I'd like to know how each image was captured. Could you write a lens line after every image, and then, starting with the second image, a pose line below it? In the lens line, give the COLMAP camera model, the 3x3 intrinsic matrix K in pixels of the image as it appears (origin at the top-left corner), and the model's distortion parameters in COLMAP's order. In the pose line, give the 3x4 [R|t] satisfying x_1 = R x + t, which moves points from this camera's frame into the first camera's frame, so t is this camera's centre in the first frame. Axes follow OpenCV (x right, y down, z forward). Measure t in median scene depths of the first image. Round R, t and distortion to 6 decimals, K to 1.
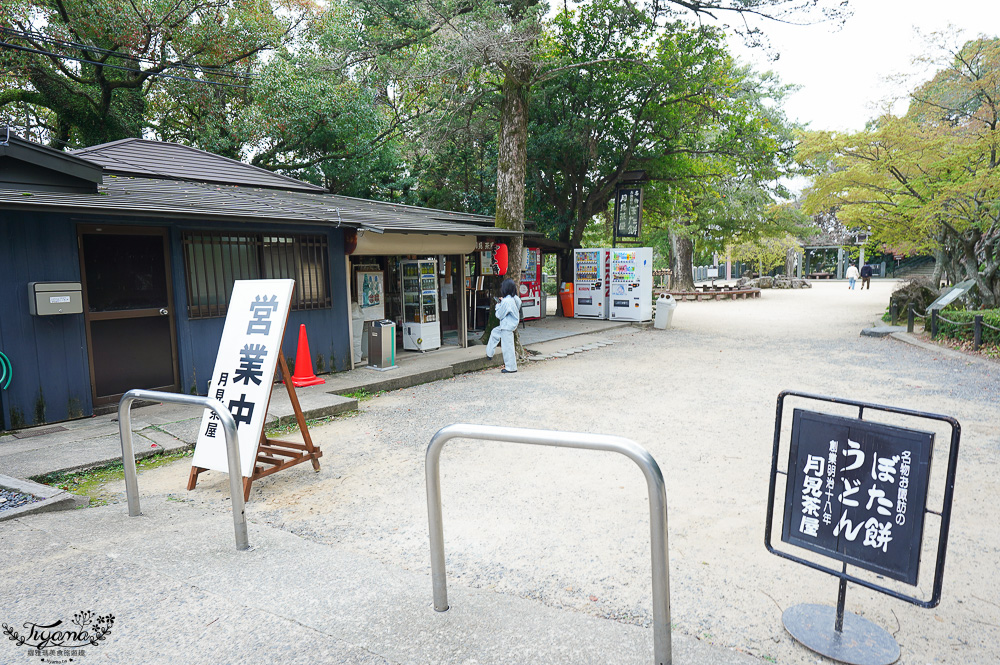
lens RADIAL K [[591.5, 0, 499.7], [0, 591.5, 331.3], [0, 0, 1]] dist [-0.000316, 0.000030]
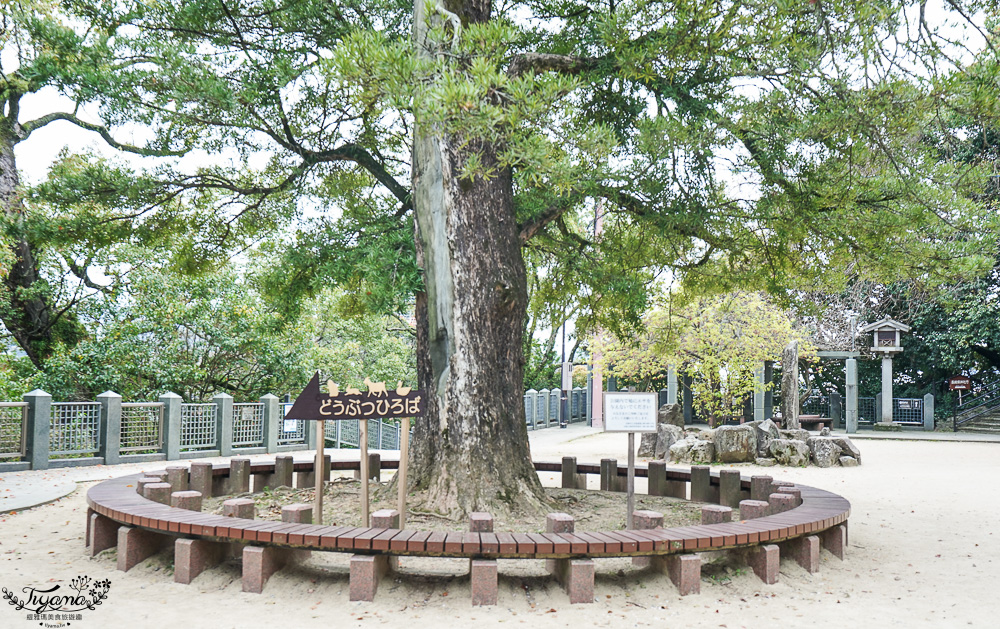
lens RADIAL K [[992.4, 0, 500.5], [0, 992.4, 315.5], [0, 0, 1]] dist [0.004214, 0.000000]
pose [[0.952846, 0.056697, 0.298110, 0.146111], [-0.001543, 0.983283, -0.182080, -0.046510], [-0.303449, 0.173034, 0.937005, 0.461786]]
